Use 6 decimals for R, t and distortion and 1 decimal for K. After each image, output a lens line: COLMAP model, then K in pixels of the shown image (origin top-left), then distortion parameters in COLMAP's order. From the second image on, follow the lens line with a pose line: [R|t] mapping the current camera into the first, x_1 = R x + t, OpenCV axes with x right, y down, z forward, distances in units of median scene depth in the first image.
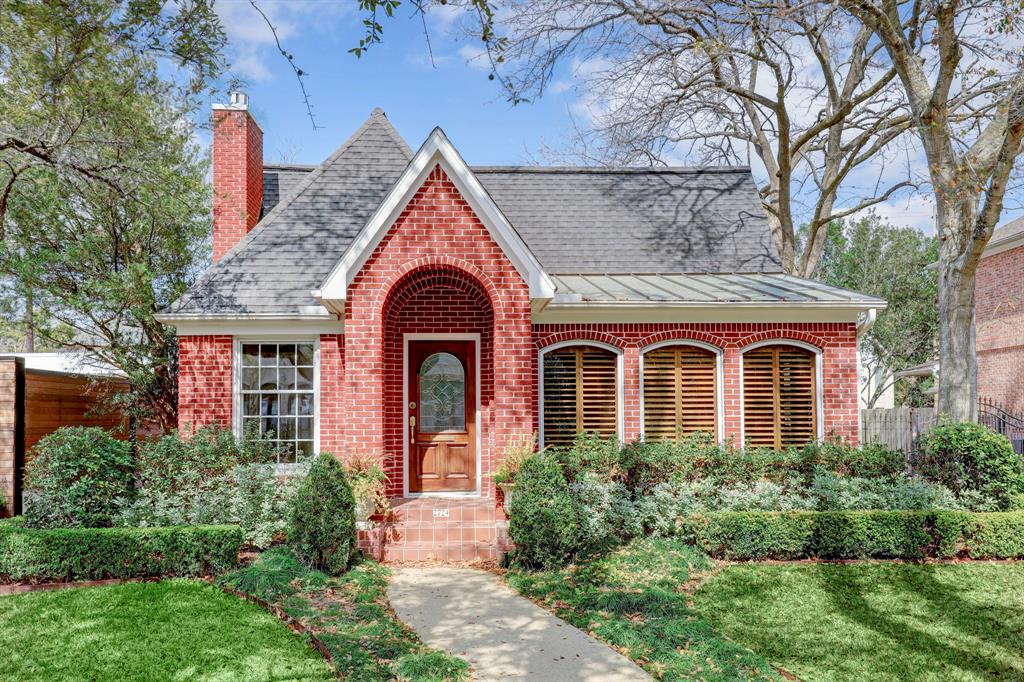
lens RADIAL K [[815.7, 0, 512.0], [0, 815.7, 341.0], [0, 0, 1]] dist [-0.007760, -0.002991]
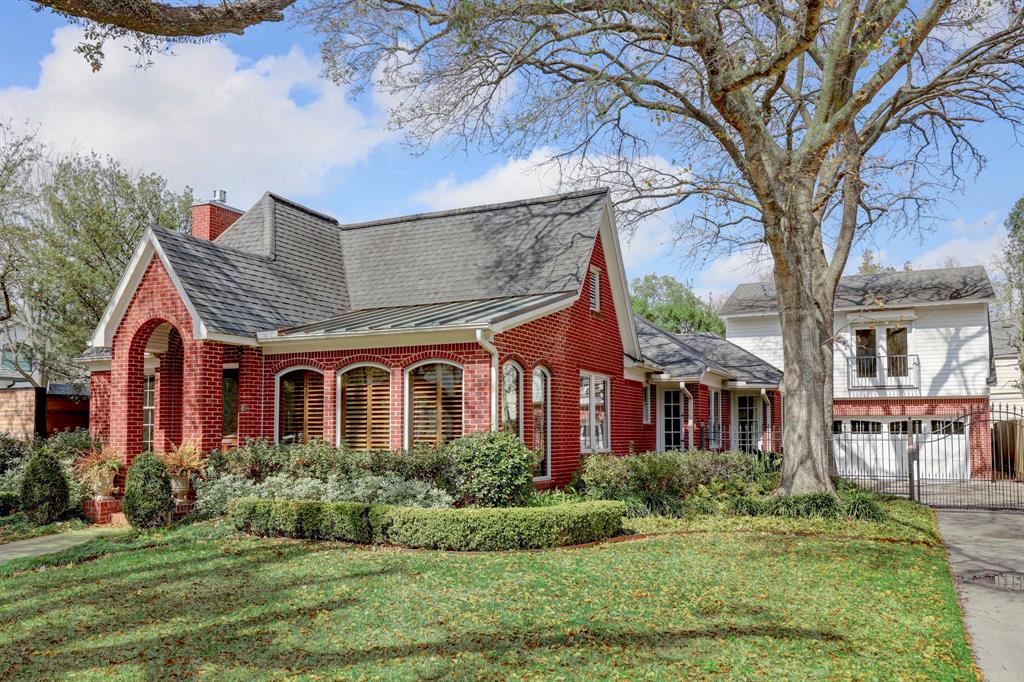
lens RADIAL K [[806.1, 0, 512.0], [0, 806.1, 341.0], [0, 0, 1]] dist [0.005311, 0.003458]
pose [[0.882752, -0.047906, -0.467391, 0.970208], [0.042706, 0.998852, -0.021720, 0.002237], [0.467894, -0.000787, 0.883784, 0.037581]]
